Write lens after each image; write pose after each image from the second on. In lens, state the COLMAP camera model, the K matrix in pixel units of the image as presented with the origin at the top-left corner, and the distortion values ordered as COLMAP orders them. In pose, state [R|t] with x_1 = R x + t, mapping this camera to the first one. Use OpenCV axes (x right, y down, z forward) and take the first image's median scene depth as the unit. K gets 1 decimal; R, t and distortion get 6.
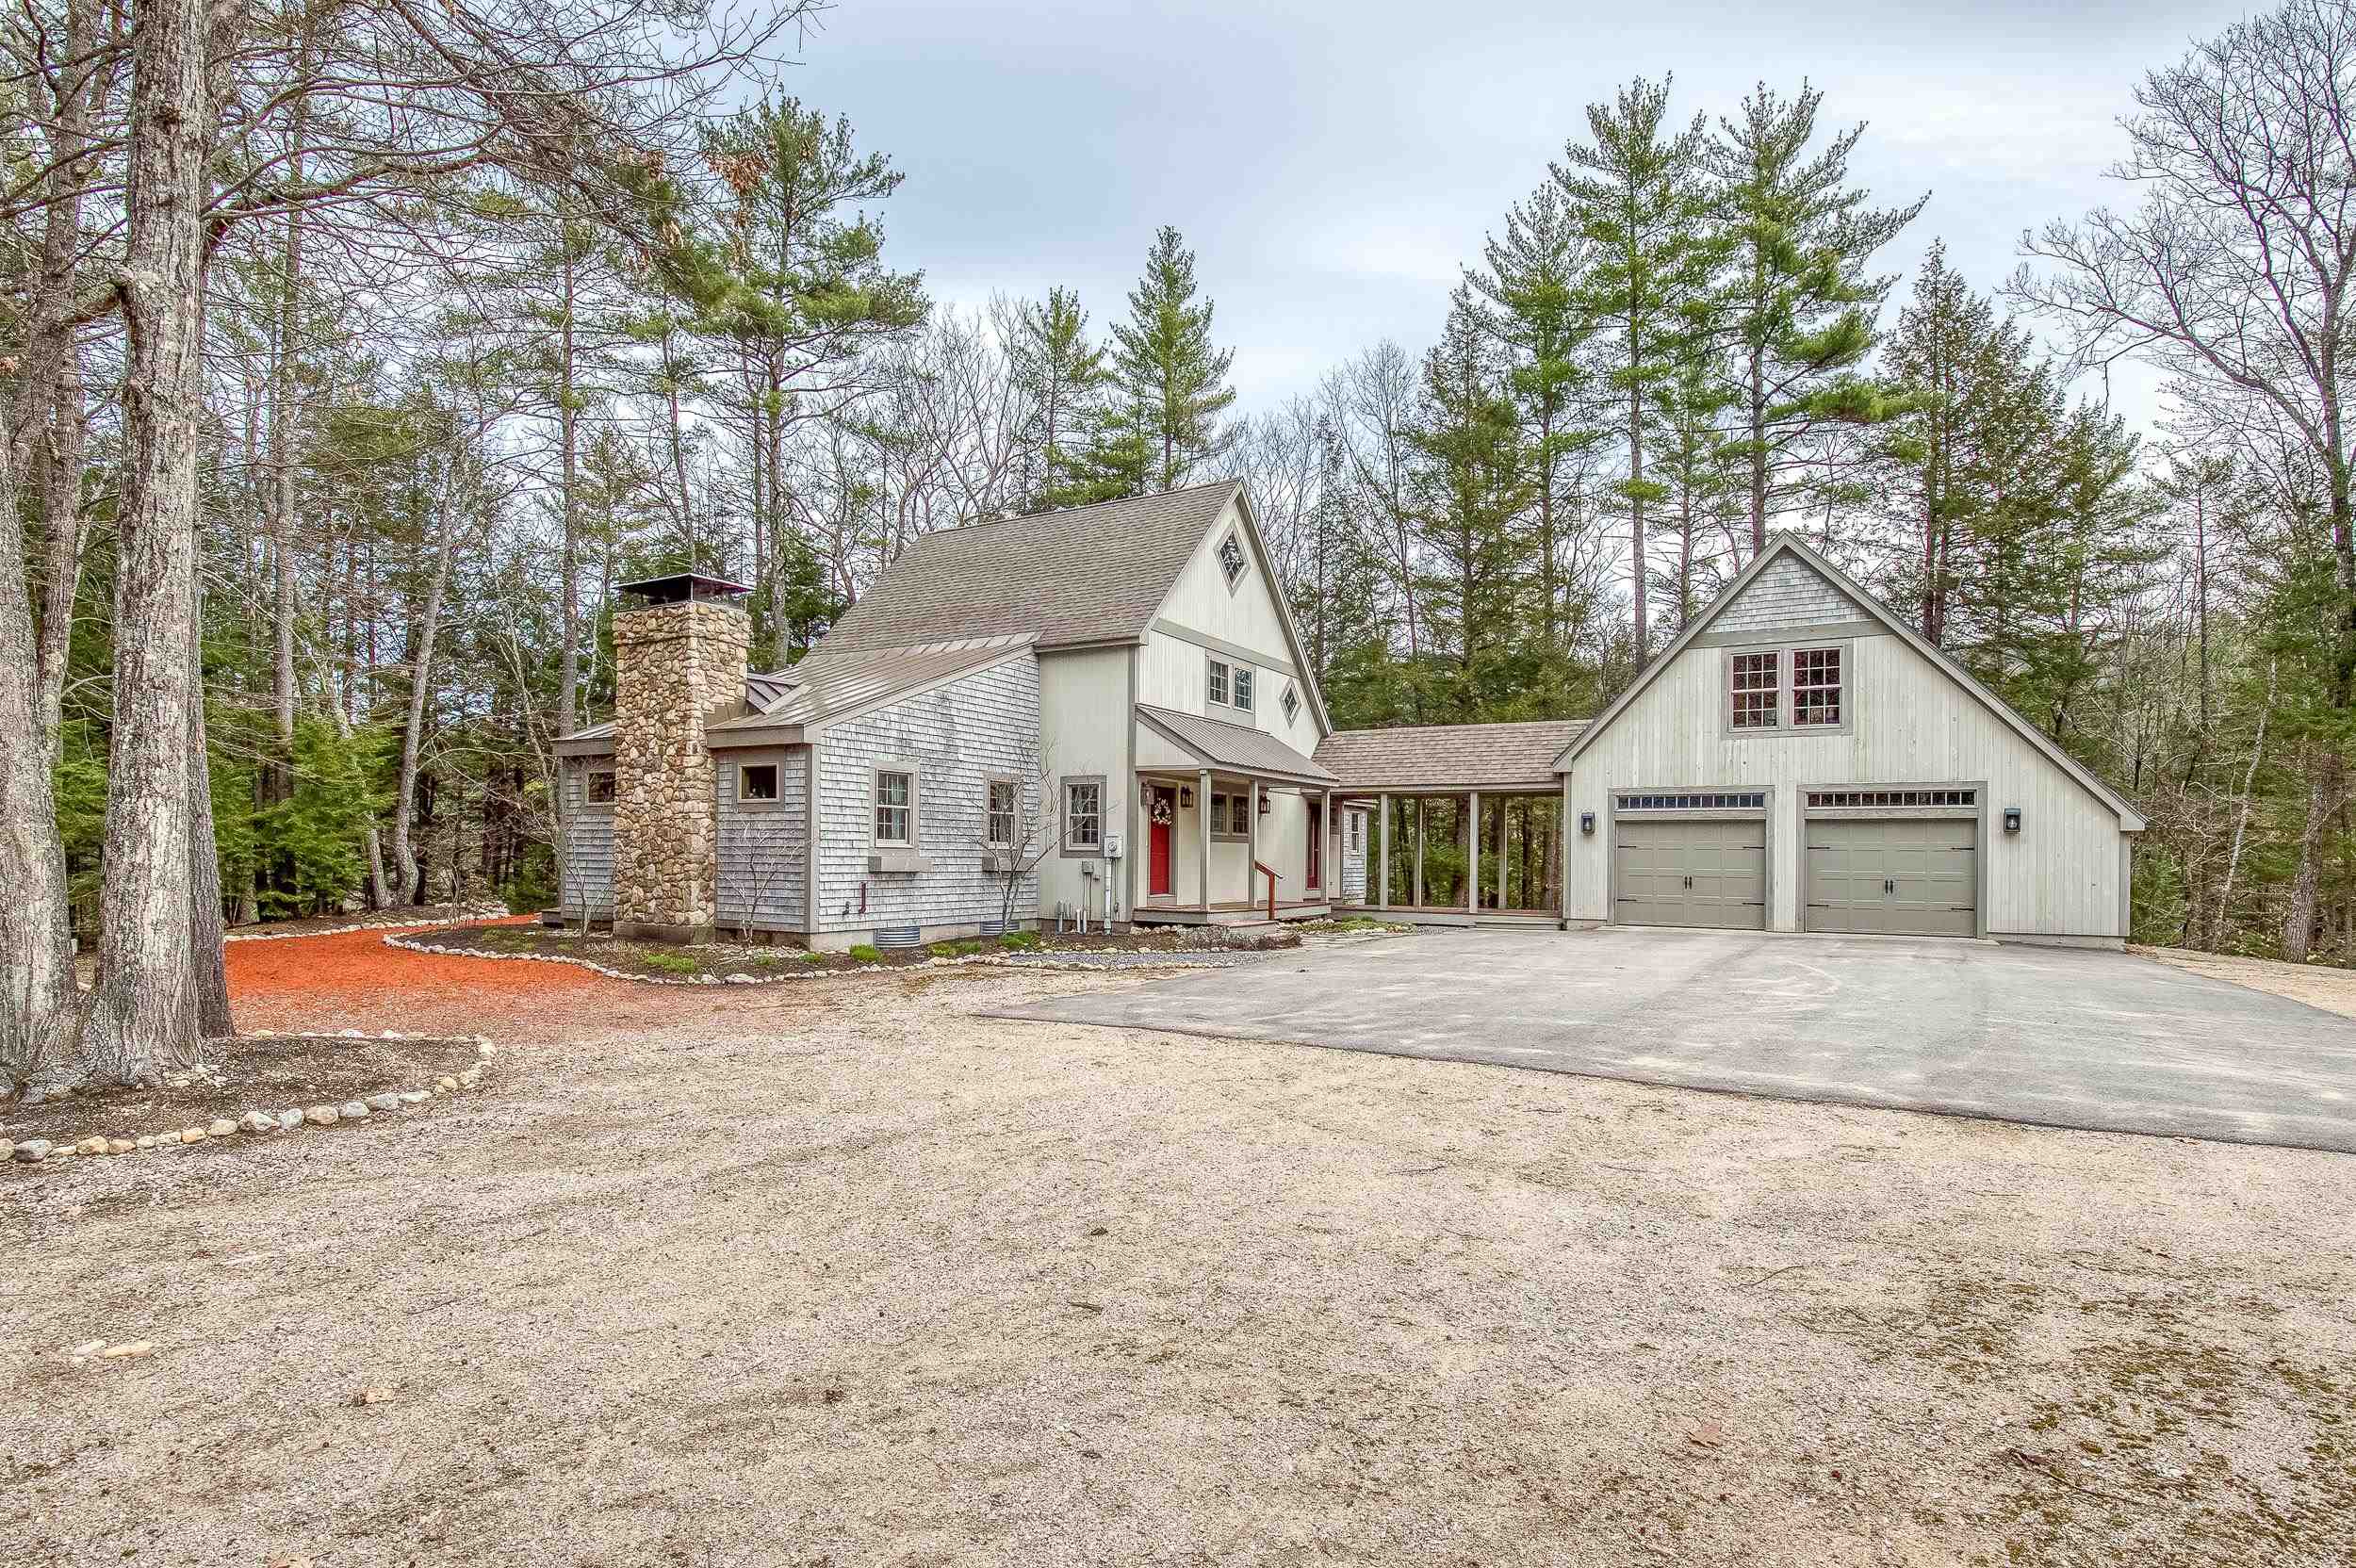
lens RADIAL K [[1156.7, 0, 1175.2], [0, 1156.7, 803.1], [0, 0, 1]] dist [-0.001747, -0.000620]
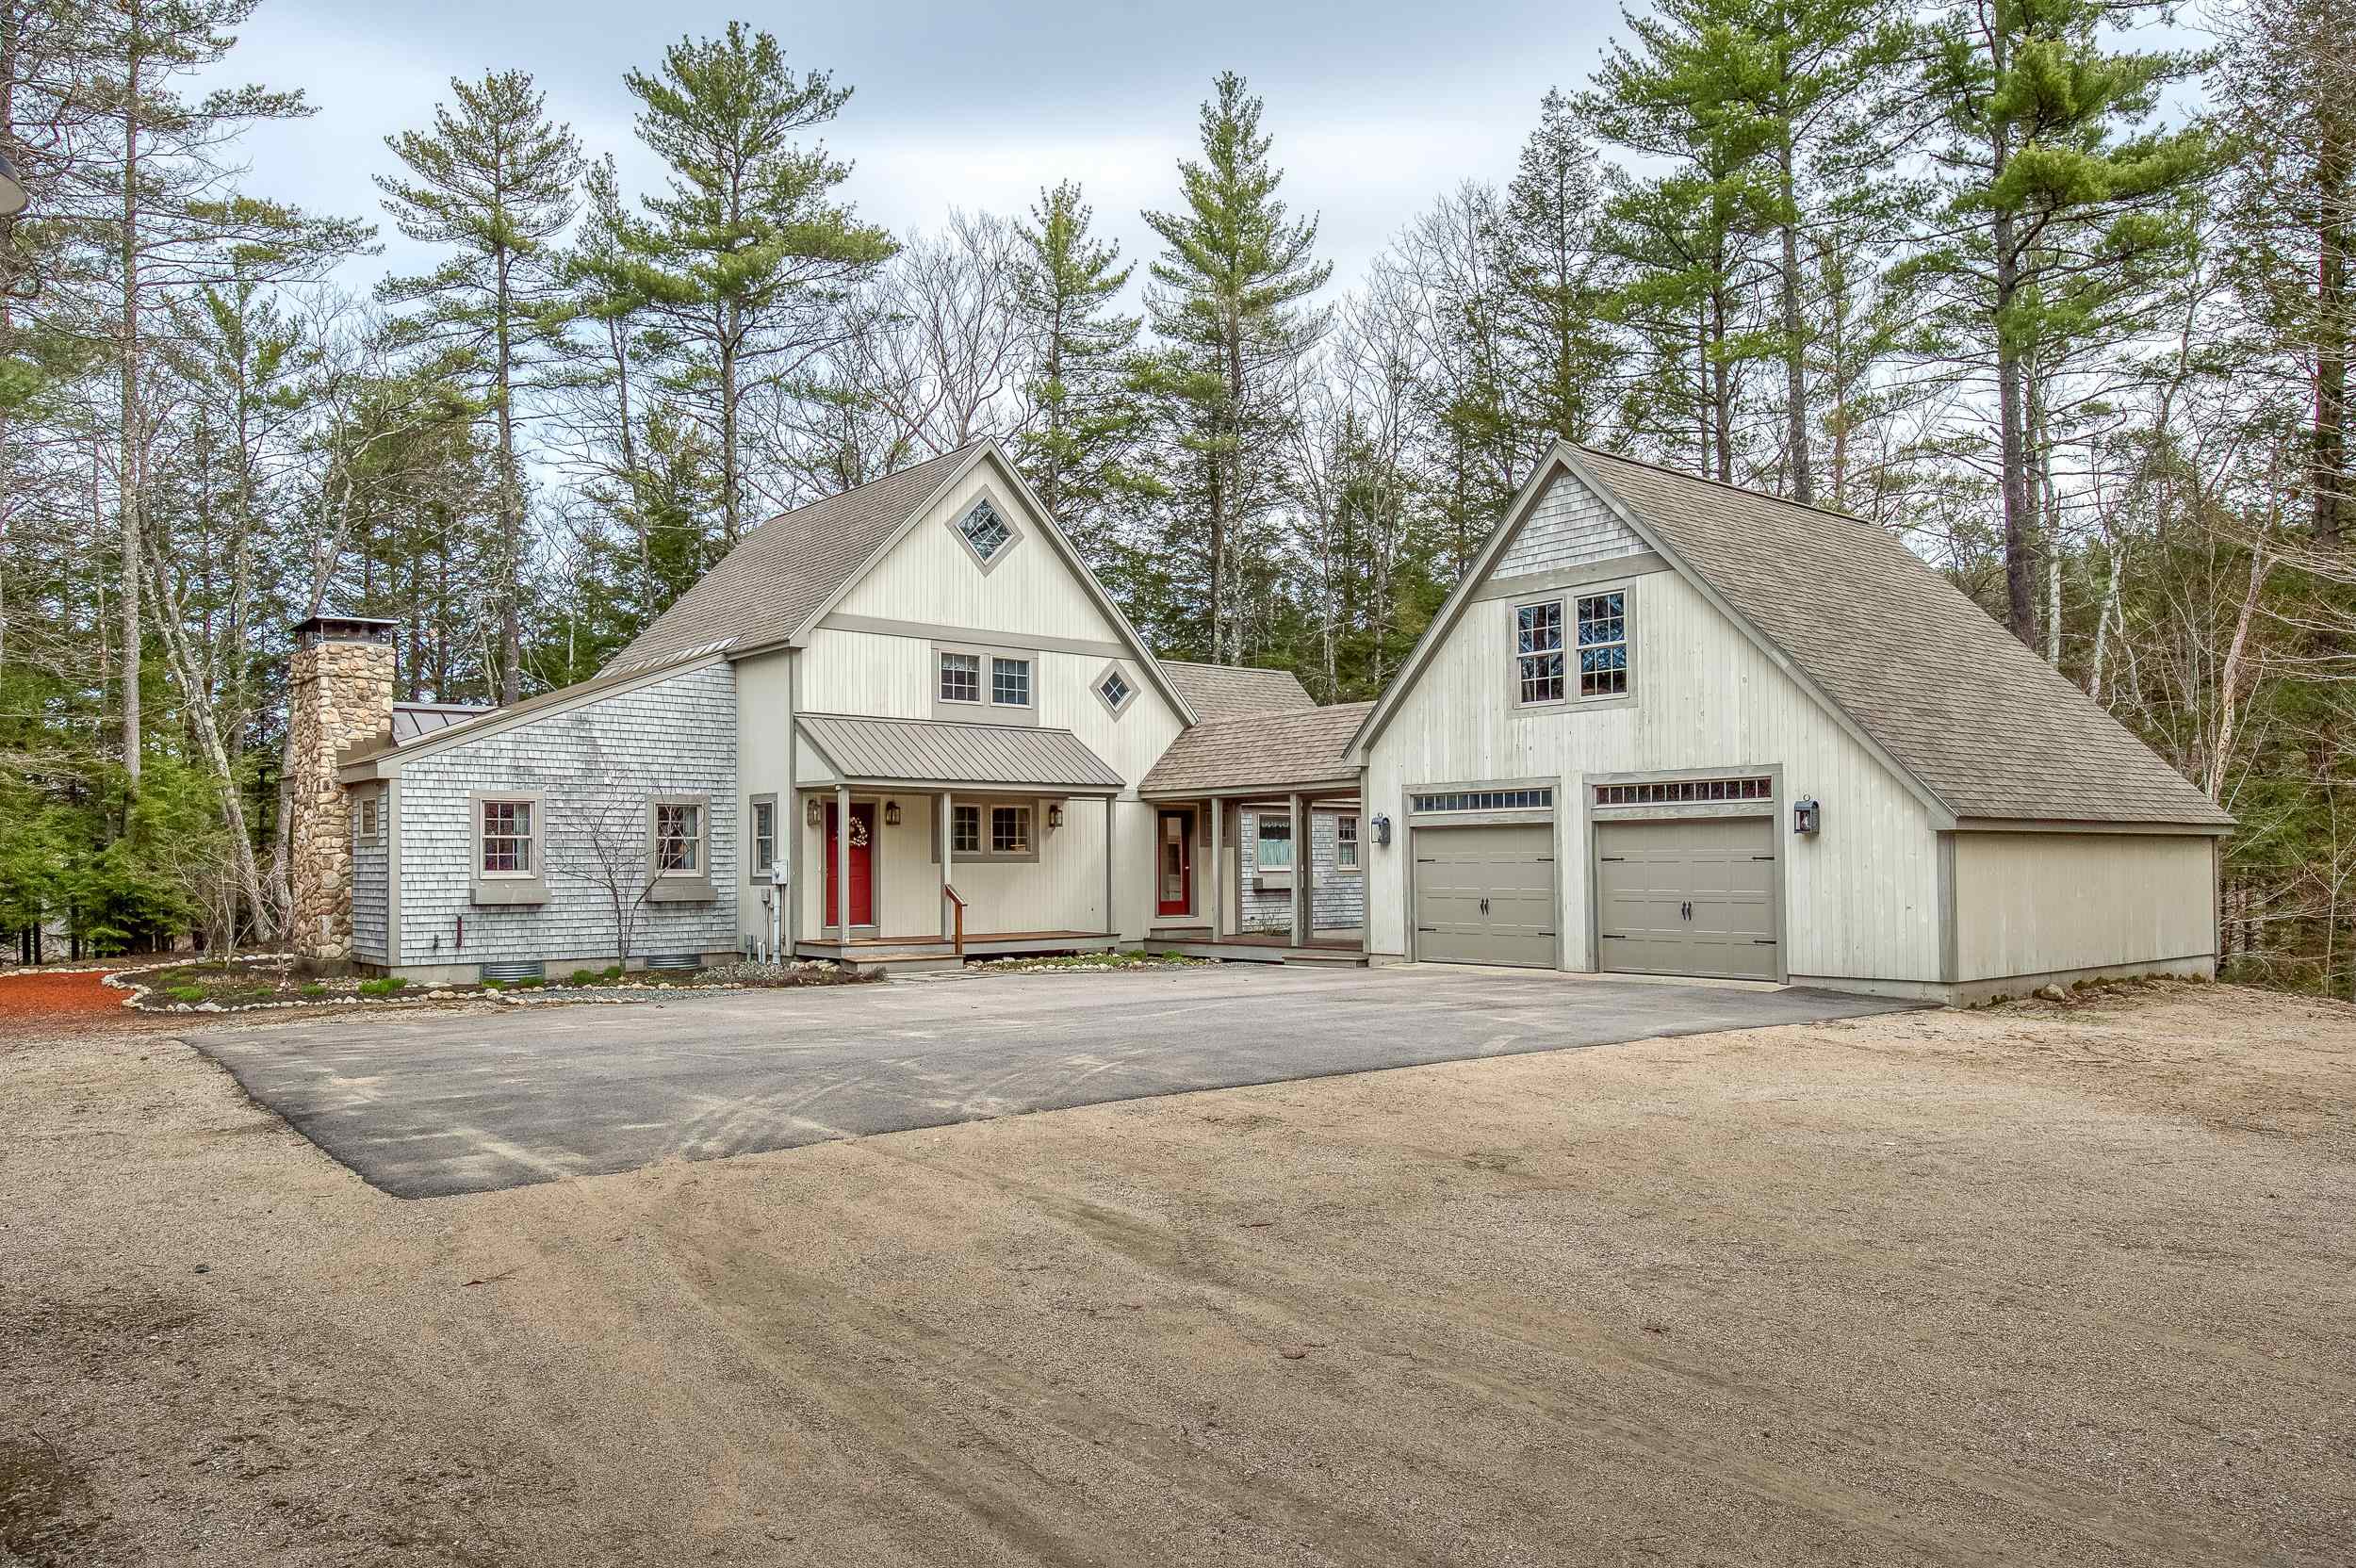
lens RADIAL K [[1590.4, 0, 1180.0], [0, 1590.4, 785.2], [0, 0, 1]] dist [0.003746, 0.001817]
pose [[0.943280, -0.033775, -0.330276, 0.630333], [0.031780, 0.999429, -0.011438, -0.006079], [0.330474, 0.000293, 0.943815, -0.065112]]
